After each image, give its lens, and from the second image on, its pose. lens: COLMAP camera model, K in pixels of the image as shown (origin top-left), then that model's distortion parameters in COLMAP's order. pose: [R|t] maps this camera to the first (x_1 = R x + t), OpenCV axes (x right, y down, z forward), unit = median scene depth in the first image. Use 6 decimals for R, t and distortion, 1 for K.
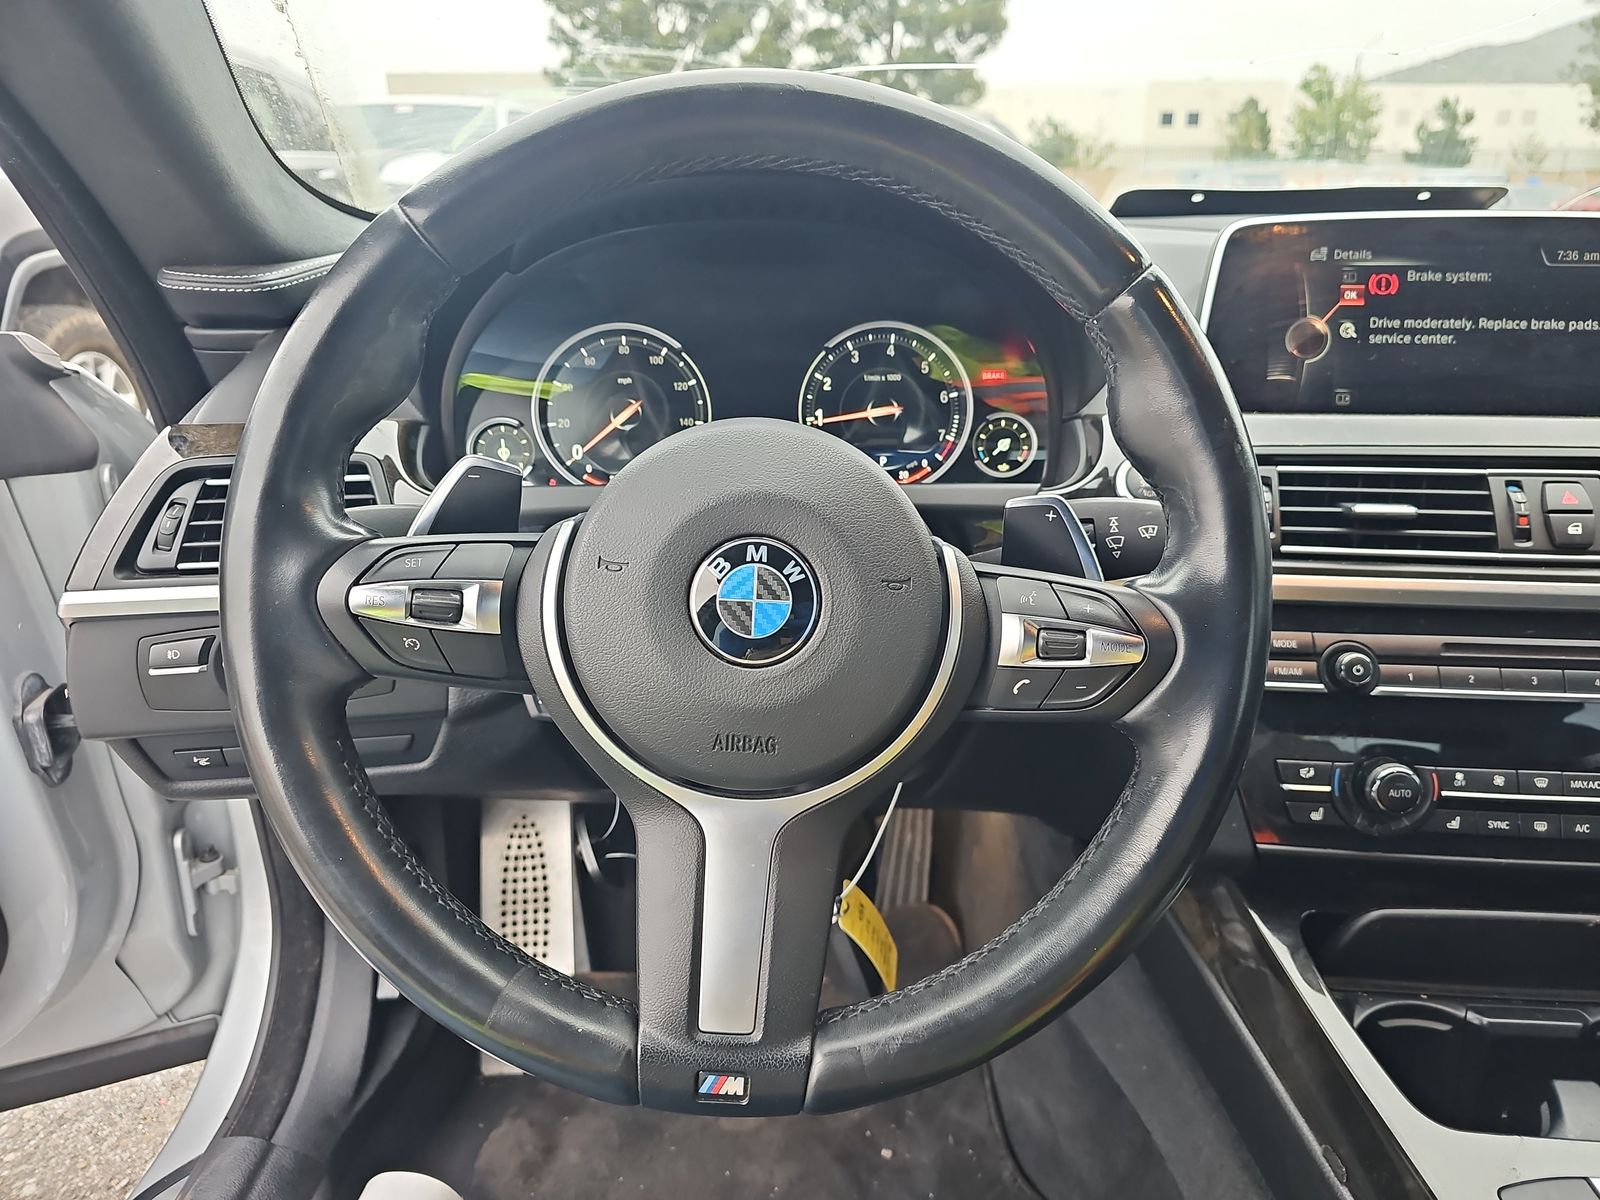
lens RADIAL K [[1077.8, 0, 792.3], [0, 1077.8, 601.1], [0, 0, 1]] dist [0.023229, -0.019955]
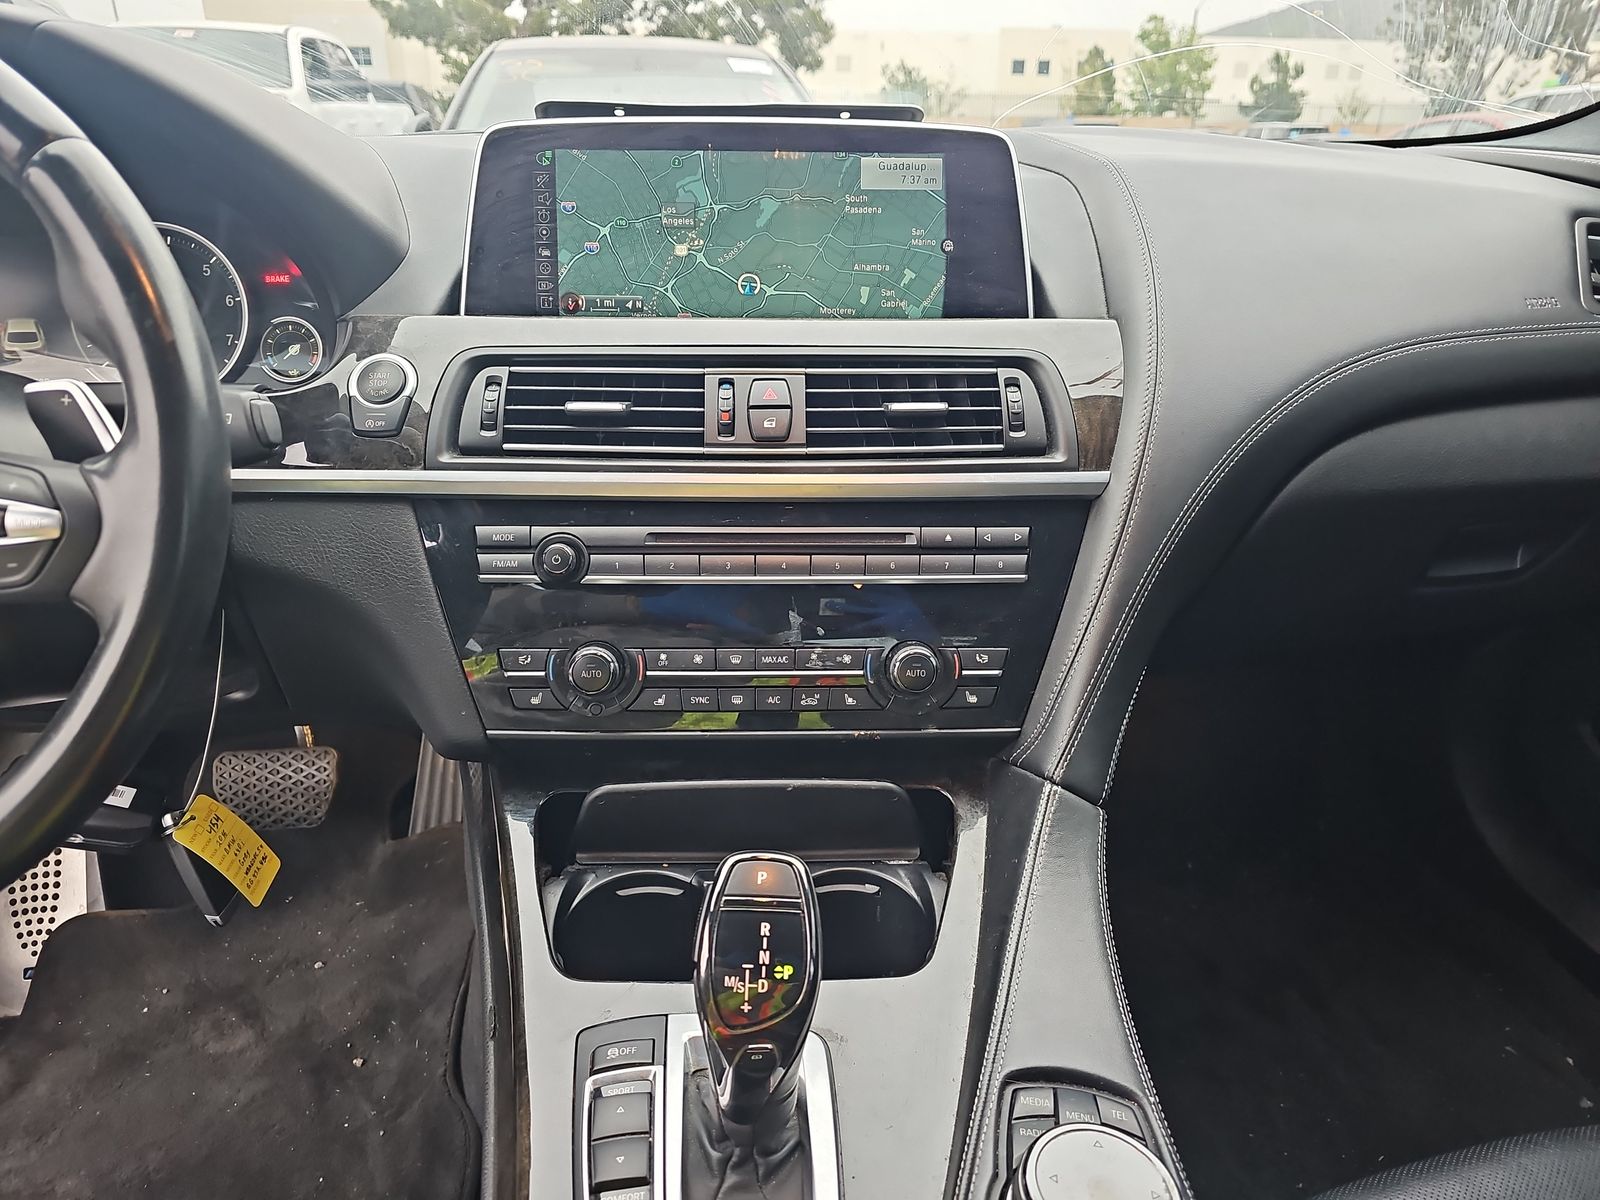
lens RADIAL K [[1077.8, 0, 799.7], [0, 1077.8, 601.9], [0, 0, 1]] dist [0.023229, -0.019955]
pose [[0.994093, -0.029822, 0.104353, 0.548796], [0.025218, 0.998661, 0.045163, 0.053792], [-0.105561, -0.042265, 0.993514, -0.056639]]
